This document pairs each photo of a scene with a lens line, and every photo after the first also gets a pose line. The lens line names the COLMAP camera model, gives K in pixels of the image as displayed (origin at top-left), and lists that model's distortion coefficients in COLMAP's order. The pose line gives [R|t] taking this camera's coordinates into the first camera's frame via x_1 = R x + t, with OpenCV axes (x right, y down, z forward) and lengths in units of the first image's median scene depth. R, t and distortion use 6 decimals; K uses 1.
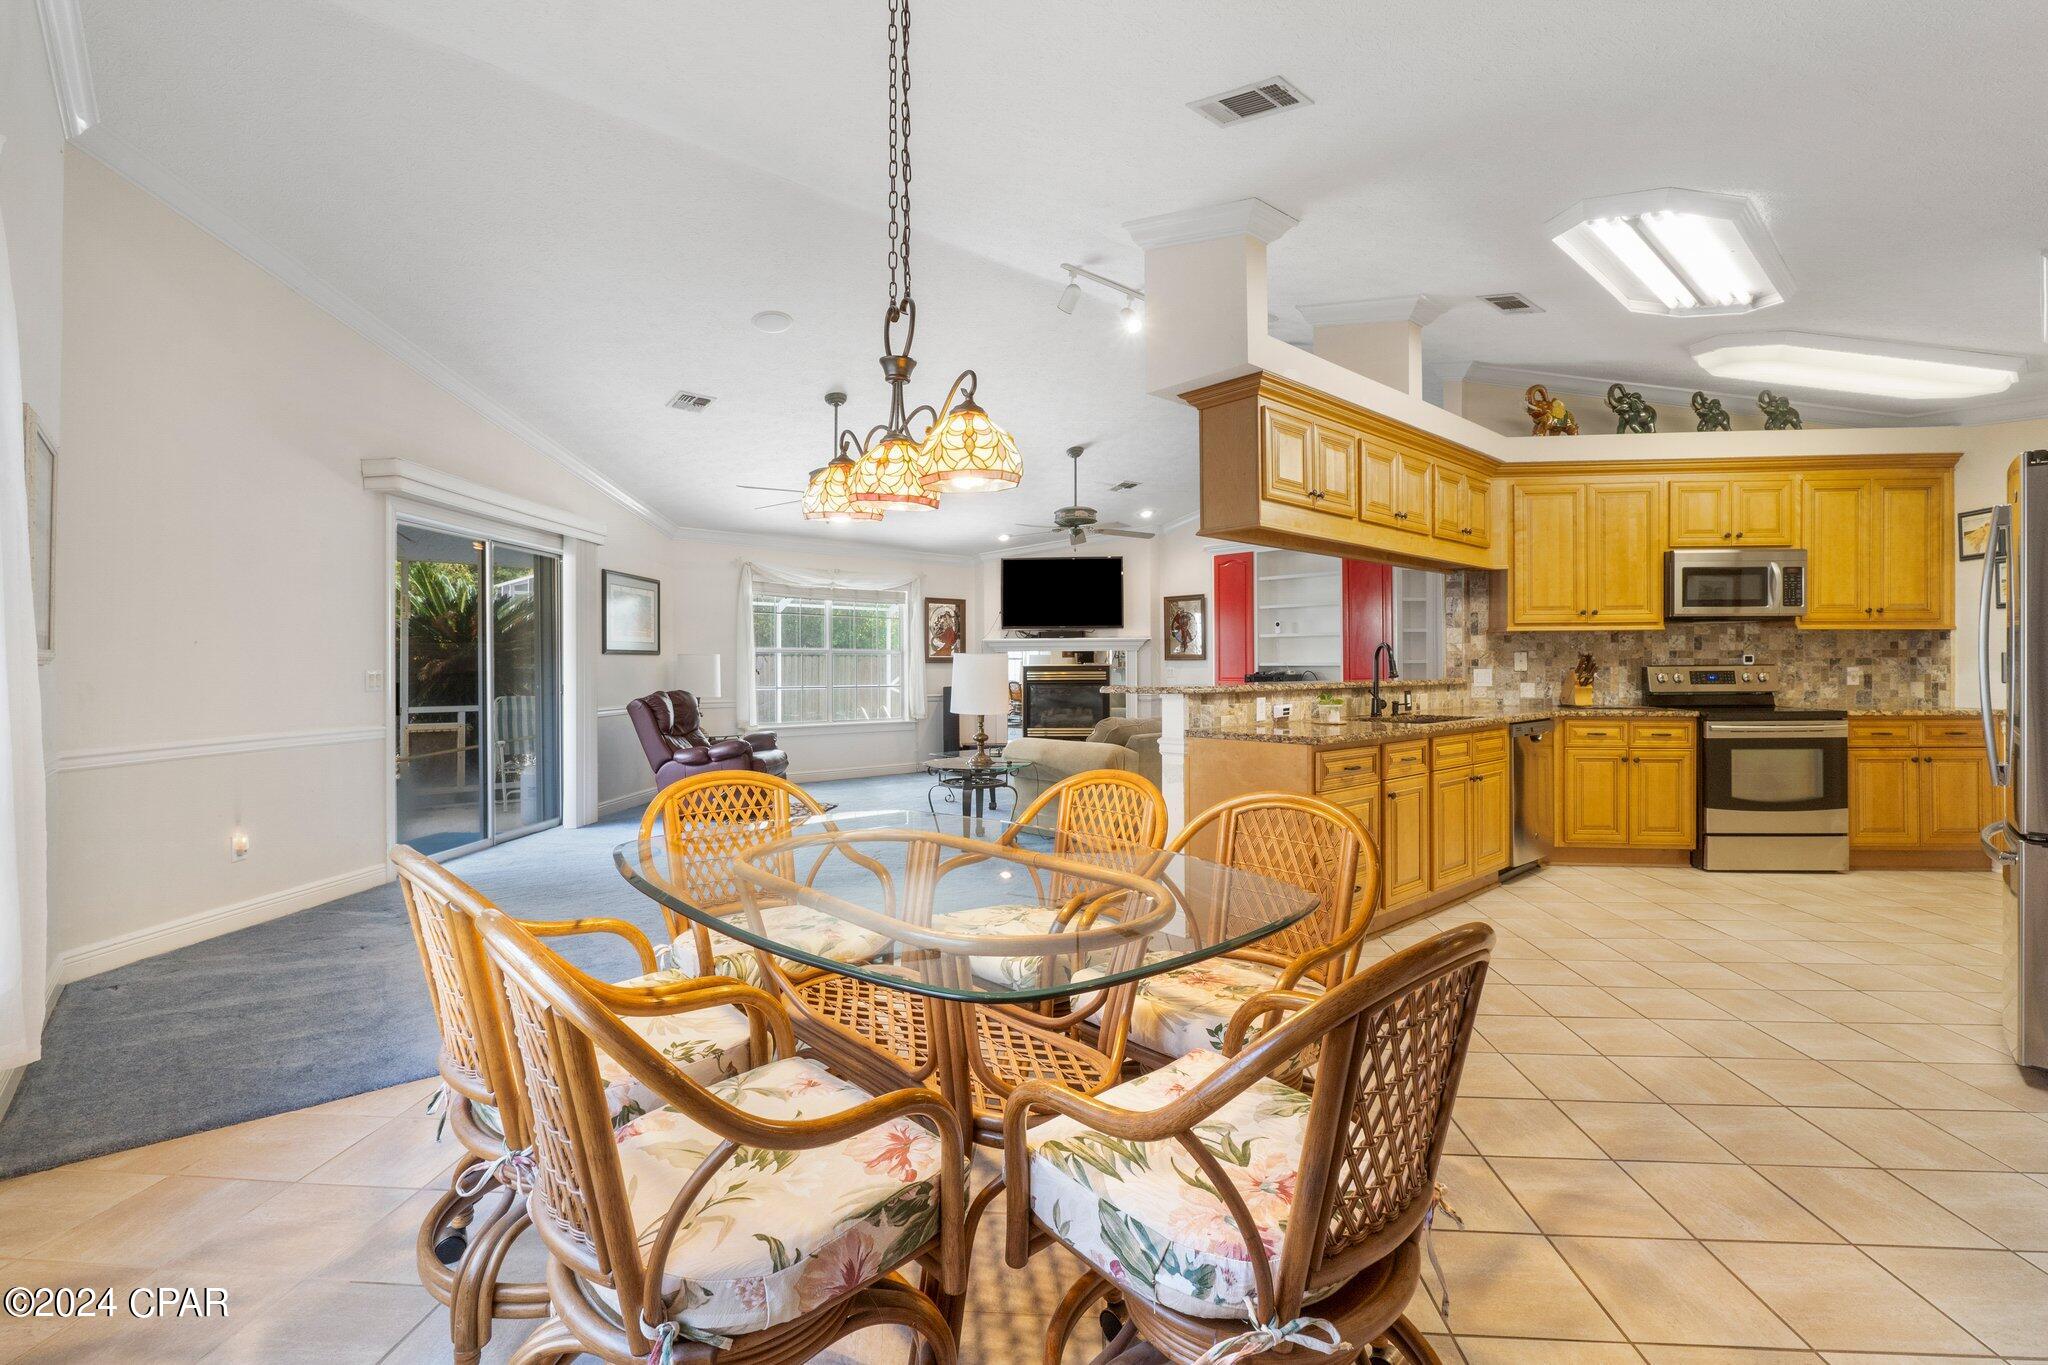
lens RADIAL K [[929.7, 0, 1035.5], [0, 929.7, 669.0], [0, 0, 1]] dist [0.000311, 0.000065]
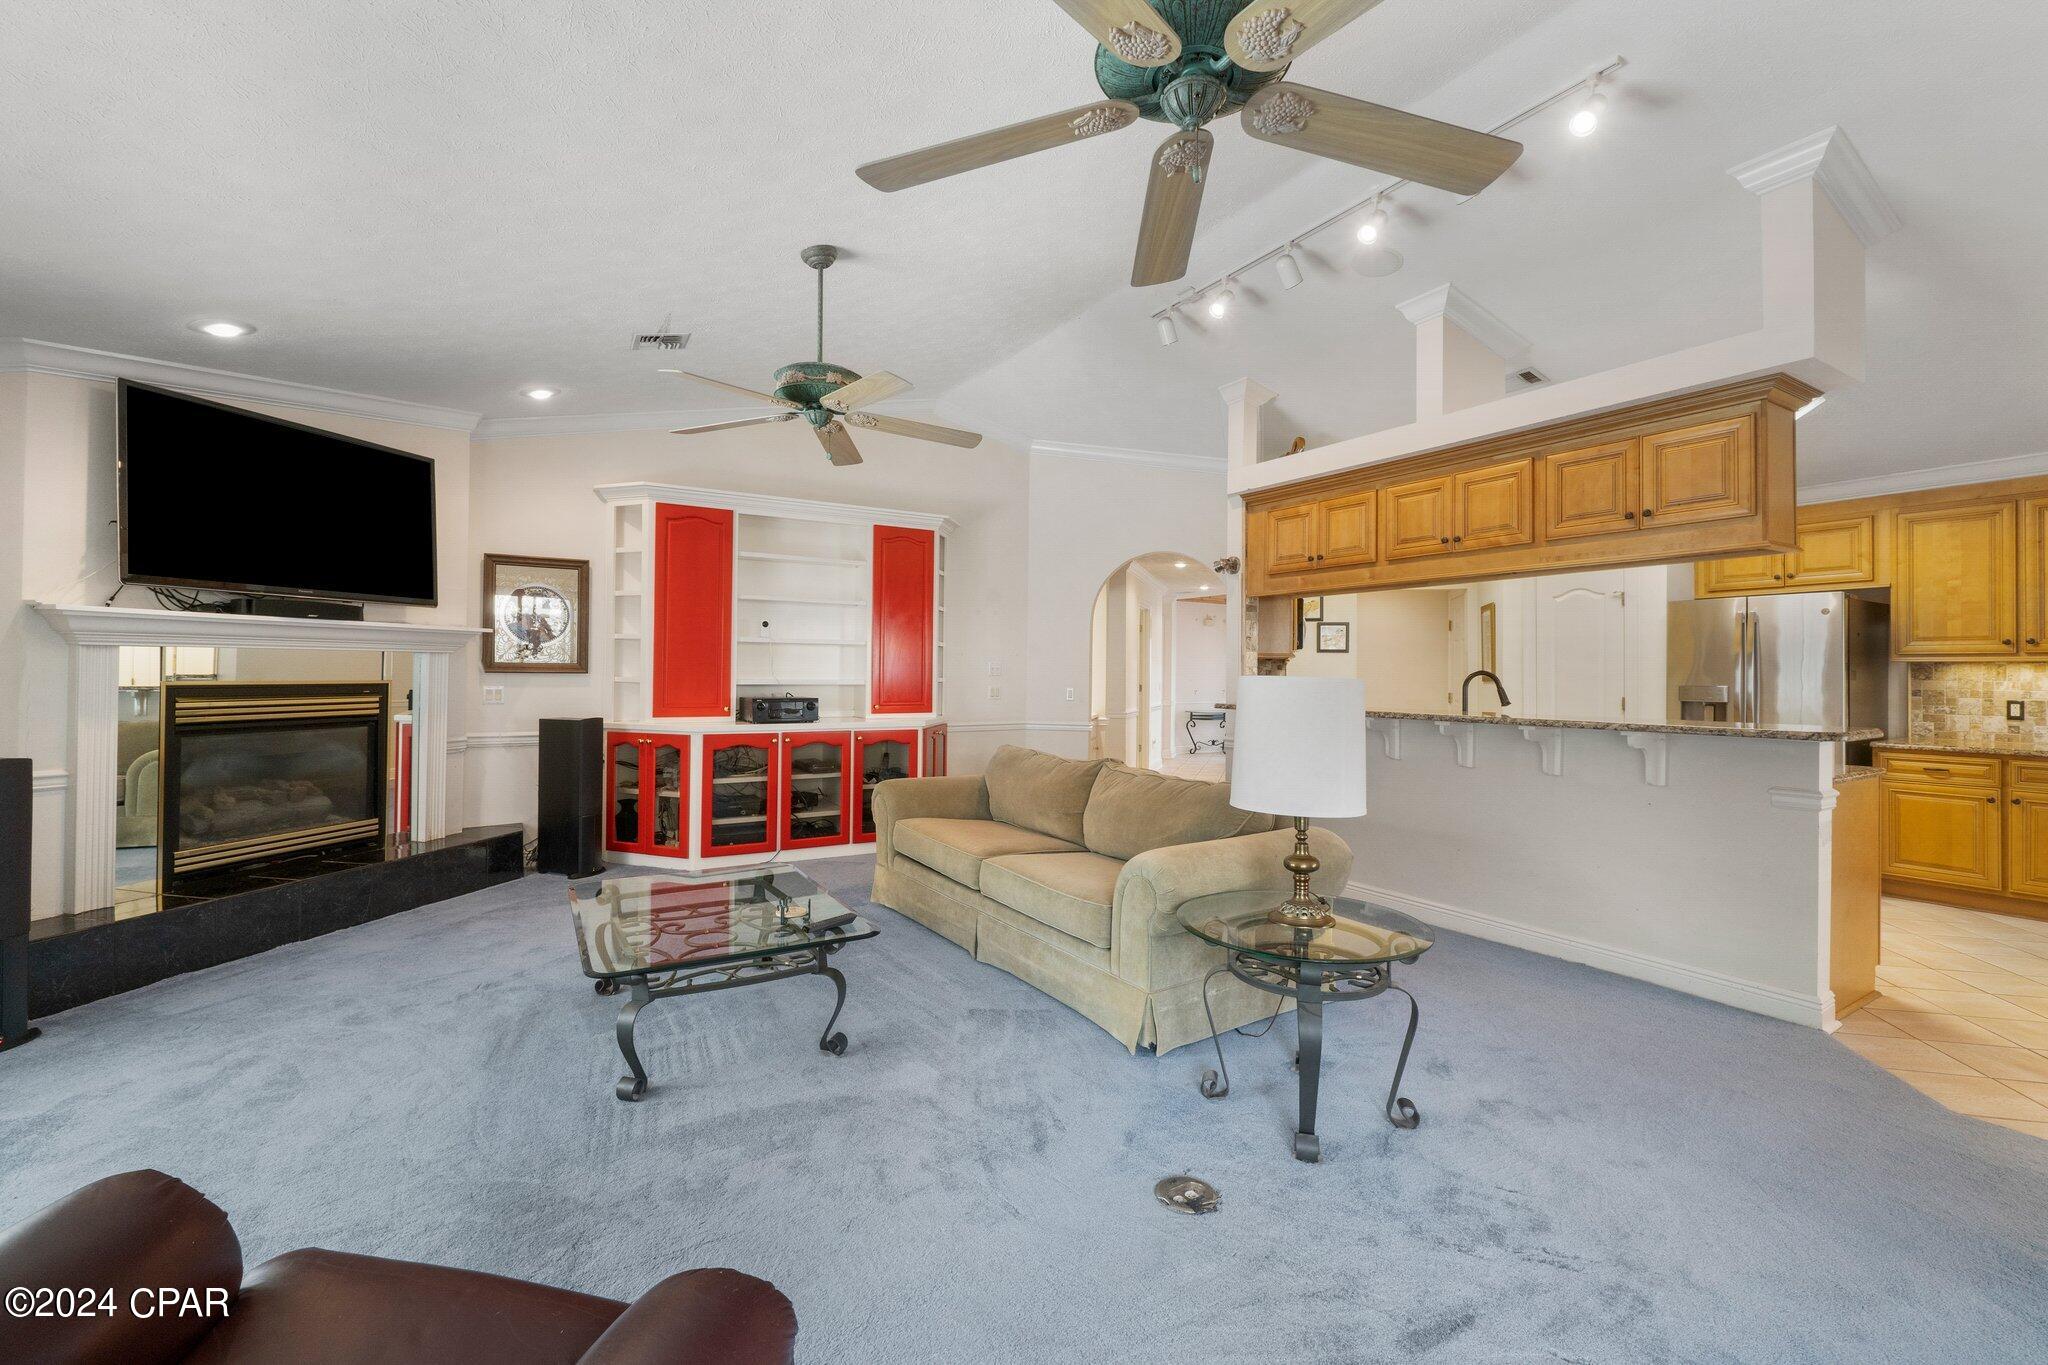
lens RADIAL K [[872.0, 0, 1026.5], [0, 872.0, 666.6], [0, 0, 1]] dist [-0.001676, -0.000220]
pose [[0.181996, 0.013447, 0.983207, -0.387968], [-0.005586, 0.999904, -0.012641, -0.011185], [-0.983283, -0.003192, 0.182054, 0.803822]]
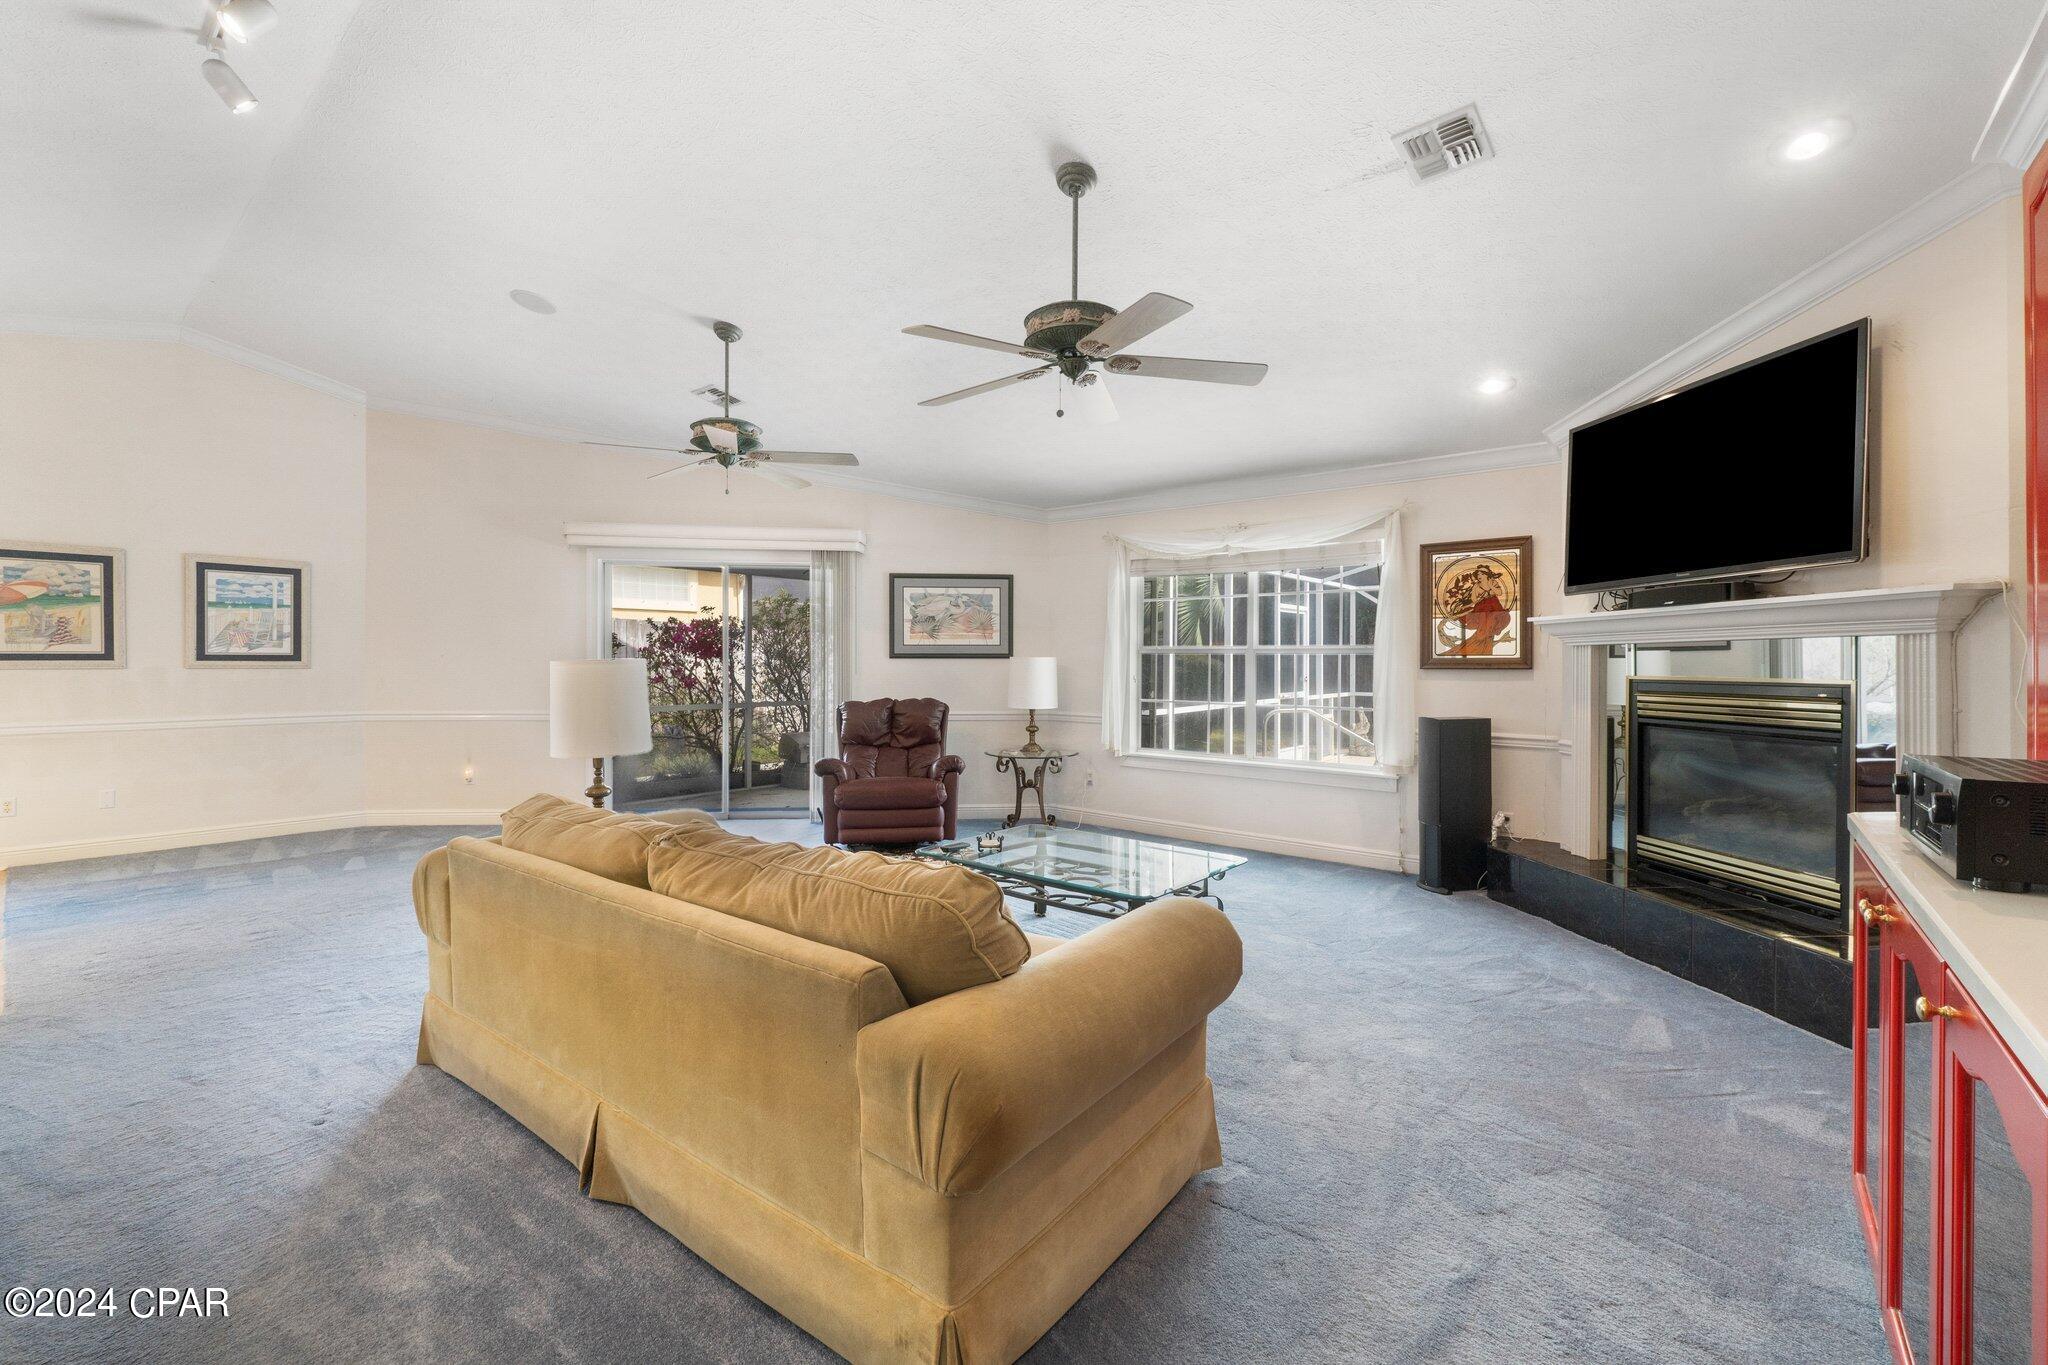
lens RADIAL K [[872.0, 0, 1026.5], [0, 872.0, 666.6], [0, 0, 1]] dist [-0.001676, -0.000220]
pose [[0.170242, 0.006154, -0.985383, 0.415900], [-0.005689, 0.999970, 0.005262, -0.011791], [0.985386, 0.004710, 0.170272, 0.911105]]
